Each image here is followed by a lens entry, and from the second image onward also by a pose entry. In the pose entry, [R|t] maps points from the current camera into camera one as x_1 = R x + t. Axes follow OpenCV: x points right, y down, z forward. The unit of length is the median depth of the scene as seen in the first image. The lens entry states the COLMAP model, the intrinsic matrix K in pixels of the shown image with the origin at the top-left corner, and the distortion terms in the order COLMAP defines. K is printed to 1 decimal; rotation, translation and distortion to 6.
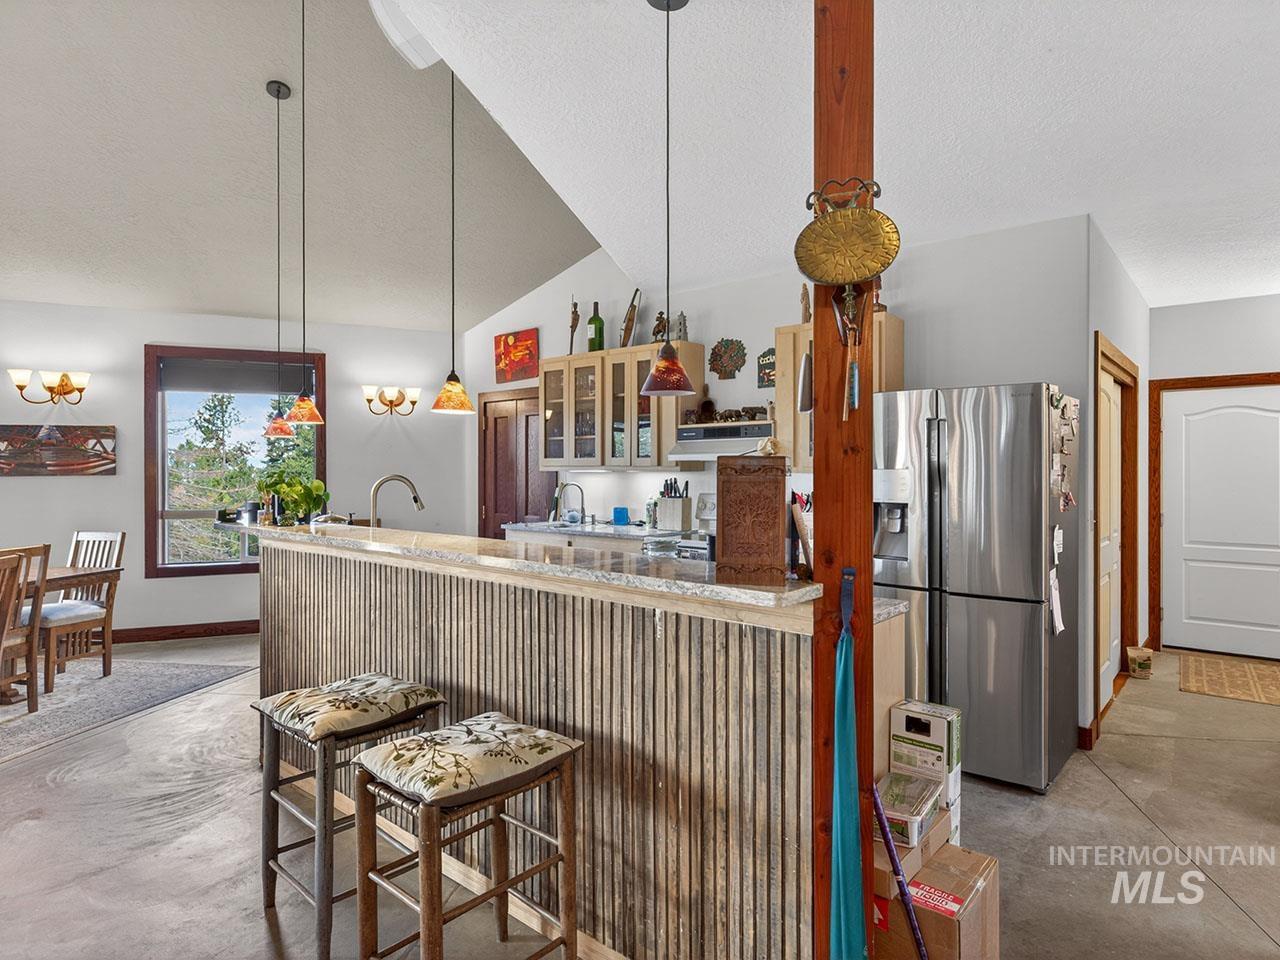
lens RADIAL K [[739.2, 0, 699.7], [0, 739.2, 475.1], [0, 0, 1]] dist [0.003294, 0.001323]
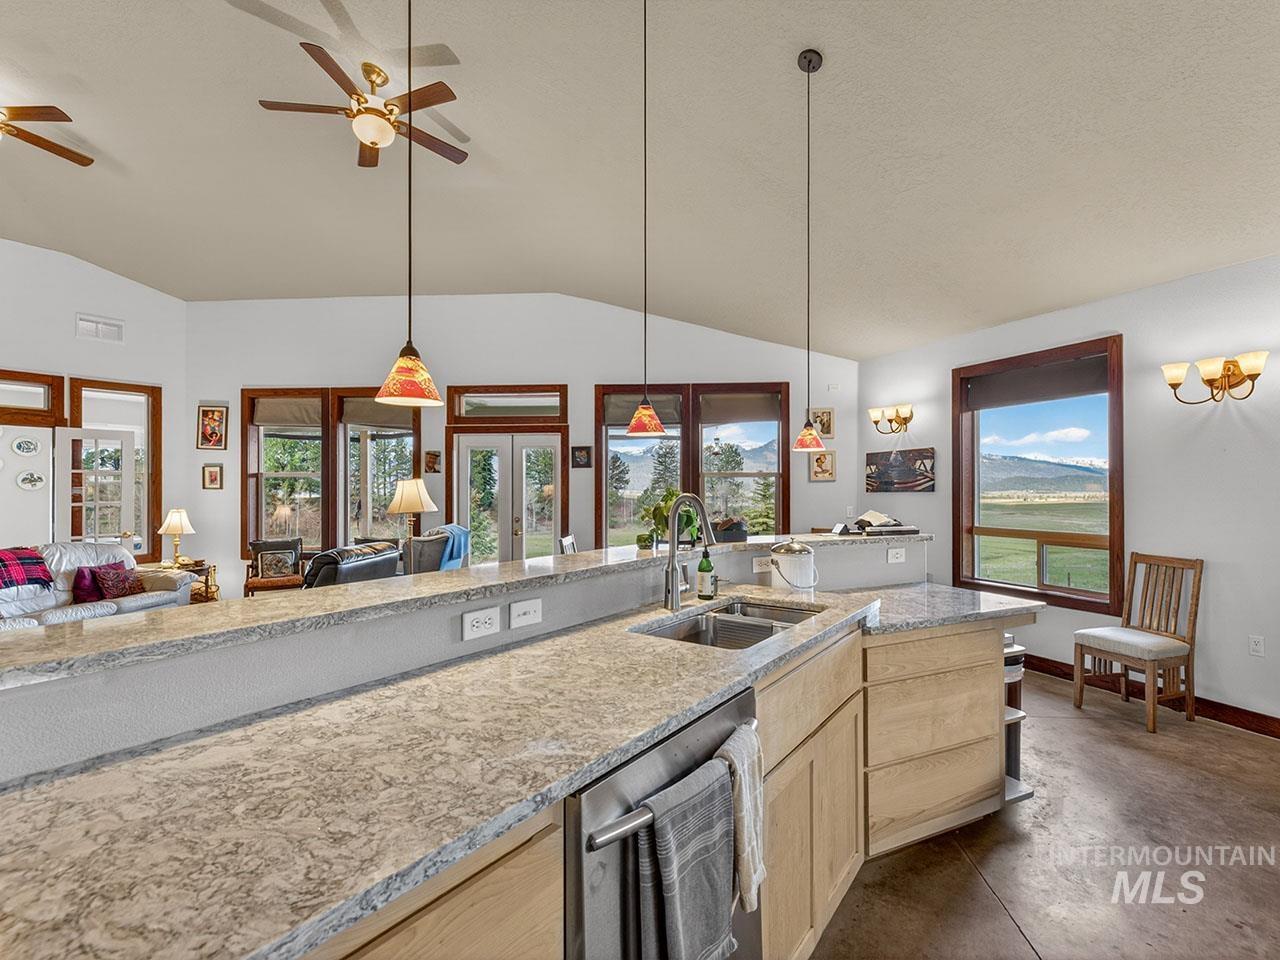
lens RADIAL K [[606.5, 0, 658.1], [0, 606.5, 481.0], [0, 0, 1]] dist [0.004402, 0.000477]
pose [[0.056596, -0.011484, -0.998331, 0.106844], [-0.002600, 0.999929, -0.011649, -0.004607], [0.998394, 0.003255, 0.056562, 0.569993]]
